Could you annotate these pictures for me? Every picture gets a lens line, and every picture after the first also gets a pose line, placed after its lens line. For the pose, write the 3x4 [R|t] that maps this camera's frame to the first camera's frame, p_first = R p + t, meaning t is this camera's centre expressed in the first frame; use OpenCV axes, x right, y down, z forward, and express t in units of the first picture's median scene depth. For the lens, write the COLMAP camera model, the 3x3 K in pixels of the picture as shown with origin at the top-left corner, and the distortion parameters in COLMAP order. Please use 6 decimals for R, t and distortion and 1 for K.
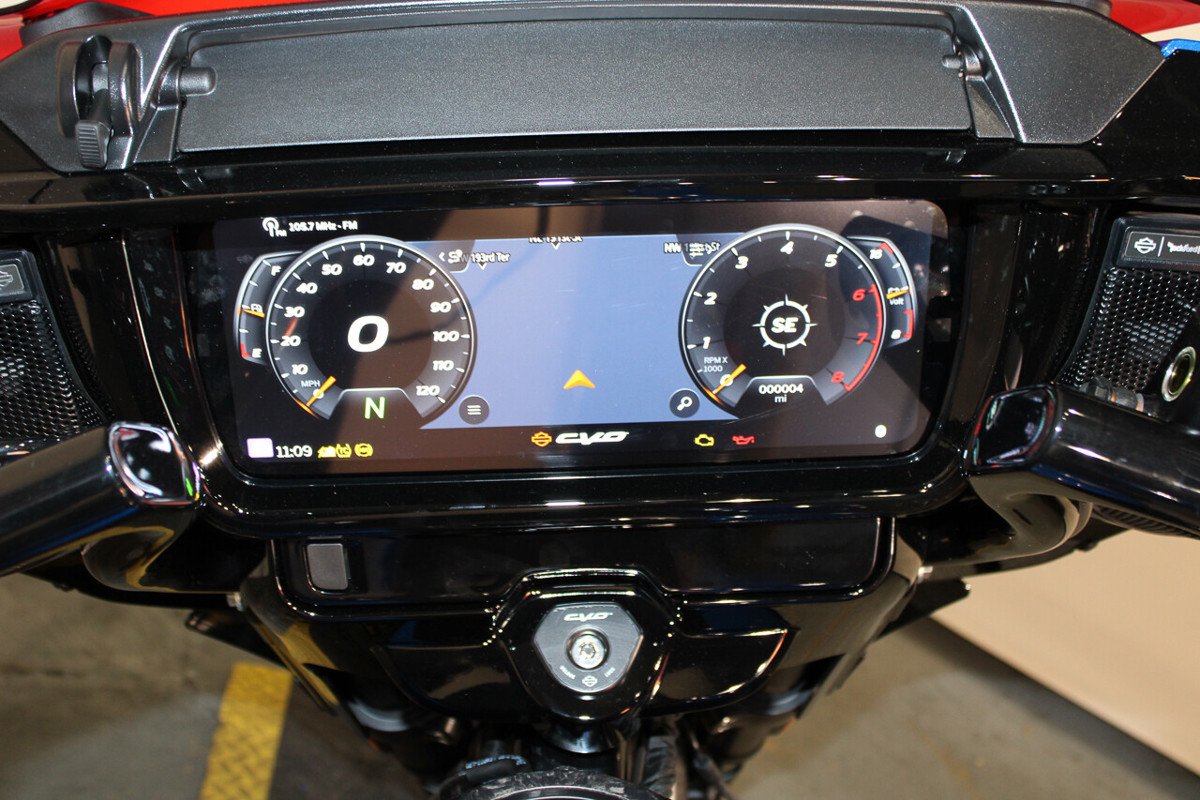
lens RADIAL K [[1341.2, 0, 600.0], [0, 1341.2, 400.0], [0, 0, 1]] dist [-0.096858, 0.058551]
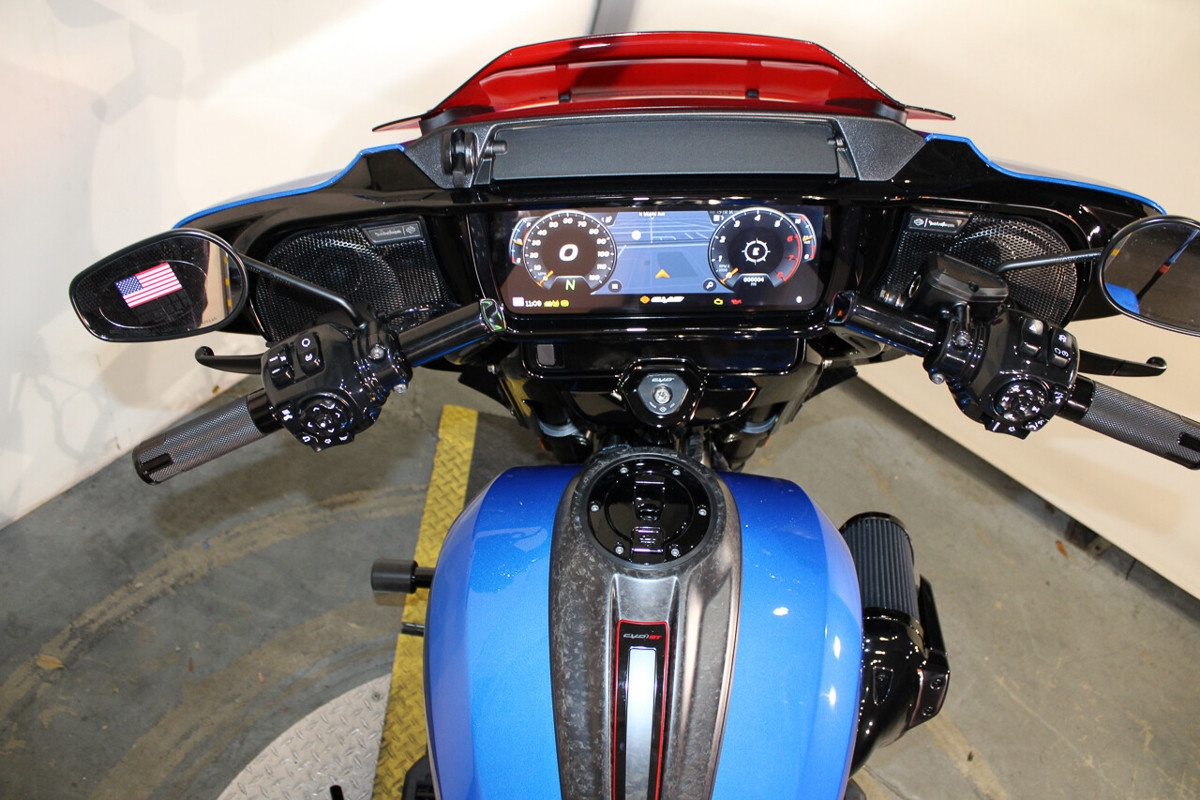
lens RADIAL K [[987.5, 0, 600.0], [0, 987.5, 400.0], [0, 0, 1]] dist [-0.183290, 0.162943]
pose [[0.997859, 0.024558, -0.060621, -0.014915], [-0.013364, 0.983834, 0.178584, -0.099968], [0.064027, -0.177392, 0.982055, -0.648135]]
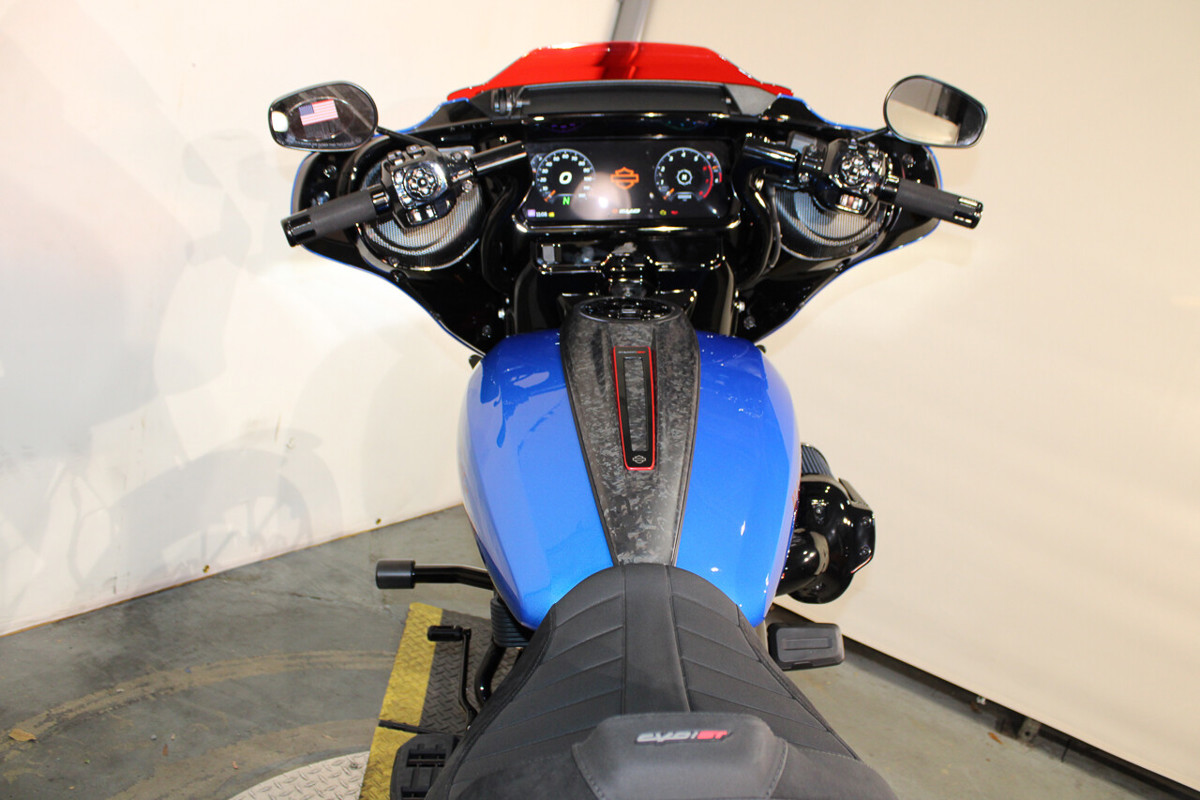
lens RADIAL K [[987.5, 0, 600.0], [0, 987.5, 400.0], [0, 0, 1]] dist [-0.183290, 0.162943]
pose [[0.999377, -0.016708, 0.031097, -0.170342], [0.026836, 0.931886, -0.361757, 1.398911], [-0.022935, 0.362366, 0.931754, -1.156157]]
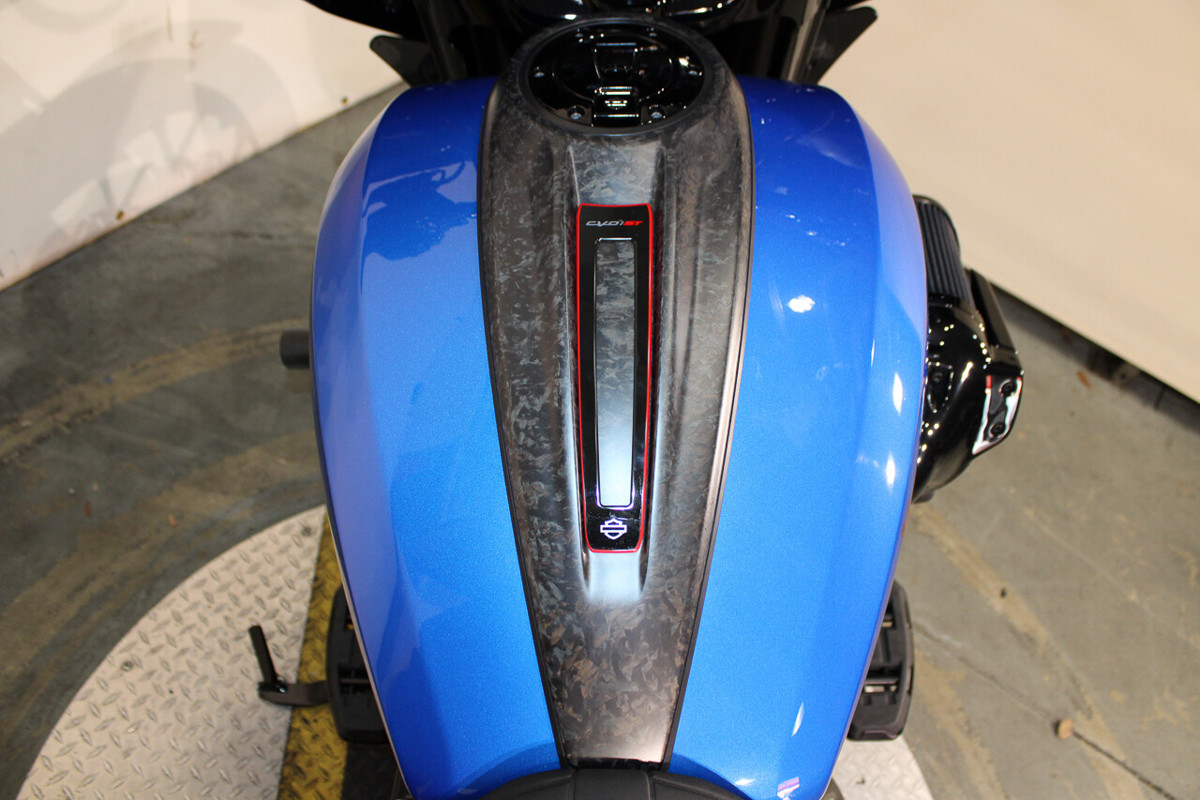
lens RADIAL K [[987.5, 0, 600.0], [0, 987.5, 400.0], [0, 0, 1]] dist [-0.183290, 0.162943]
pose [[0.999272, -0.015759, -0.034756, -0.014897], [0.023042, 0.975153, 0.220329, 0.486927], [0.030420, -0.220969, 0.974806, -0.265769]]
